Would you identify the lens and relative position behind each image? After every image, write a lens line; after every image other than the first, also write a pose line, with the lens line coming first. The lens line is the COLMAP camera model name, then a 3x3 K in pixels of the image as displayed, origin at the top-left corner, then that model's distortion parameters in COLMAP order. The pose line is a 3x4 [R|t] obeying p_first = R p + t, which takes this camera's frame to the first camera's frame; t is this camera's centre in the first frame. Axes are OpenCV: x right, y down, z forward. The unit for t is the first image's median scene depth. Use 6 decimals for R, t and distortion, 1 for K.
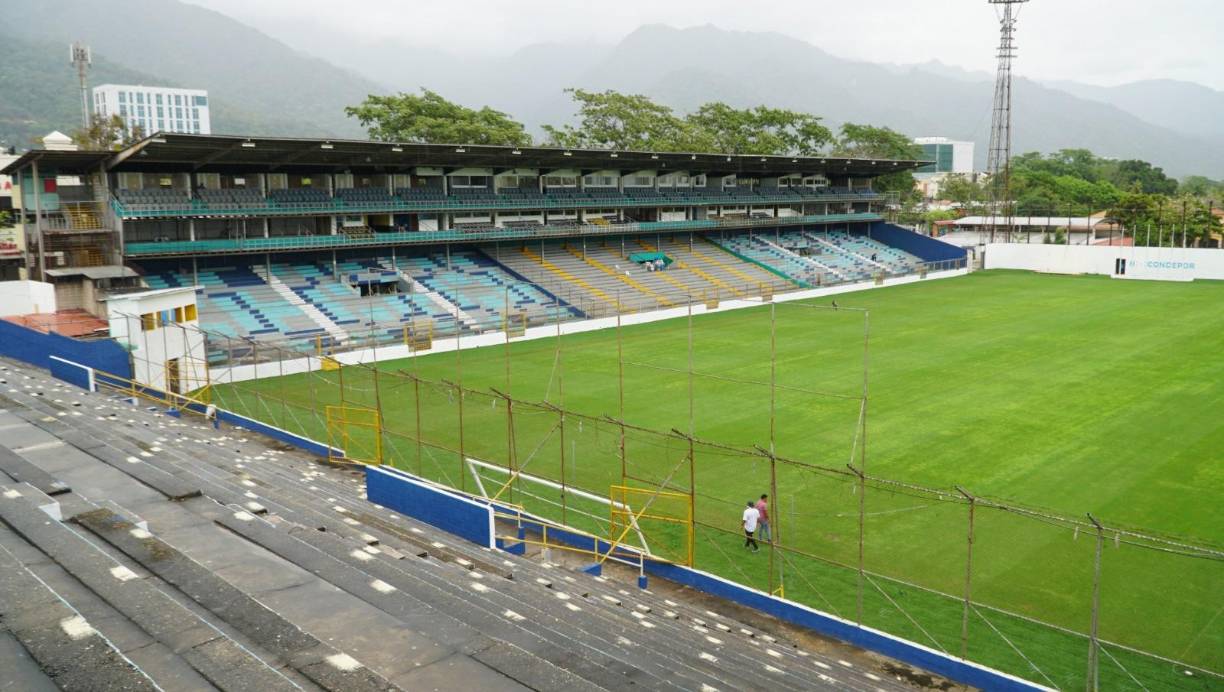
lens RADIAL K [[941.7, 0, 612.0], [0, 941.7, 346.0], [0, 0, 1]] dist [-0.004332, -0.047411]
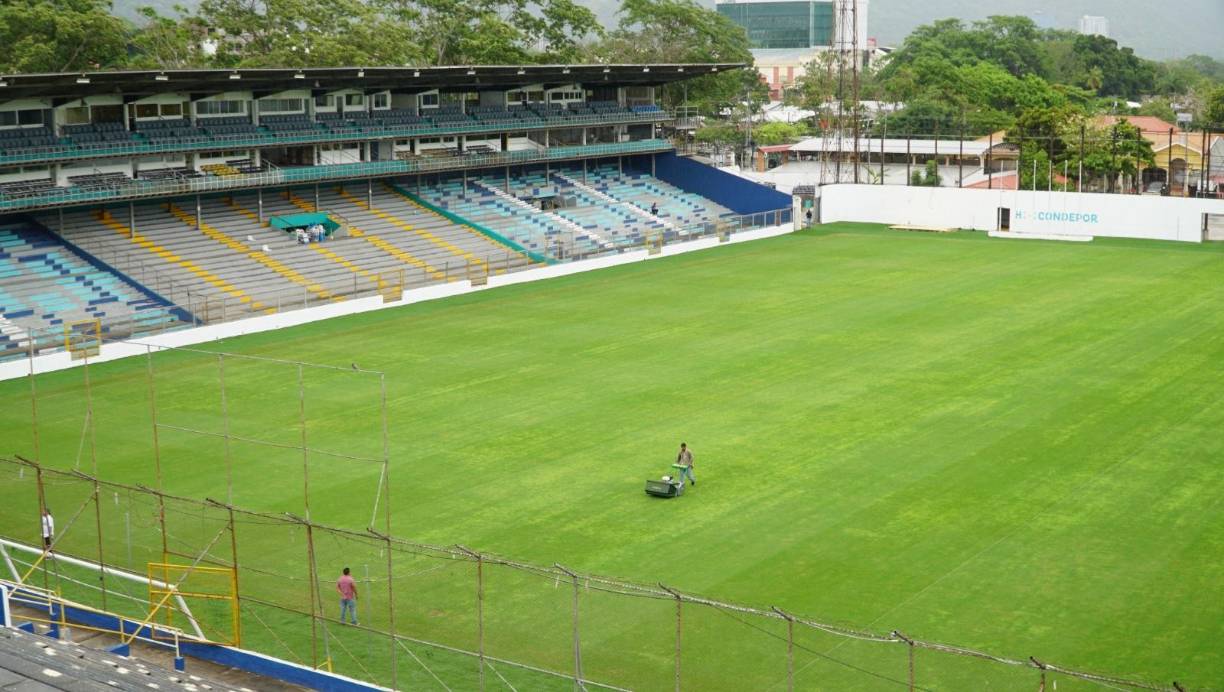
lens RADIAL K [[1638.8, 0, 612.0], [0, 1638.8, 346.0], [0, 0, 1]] dist [0.010791, -0.768524]
pose [[0.982703, -0.028373, 0.183003, 0.038643], [0.026253, 0.999557, 0.013996, -0.017108], [-0.183319, -0.008950, 0.983013, -0.150967]]
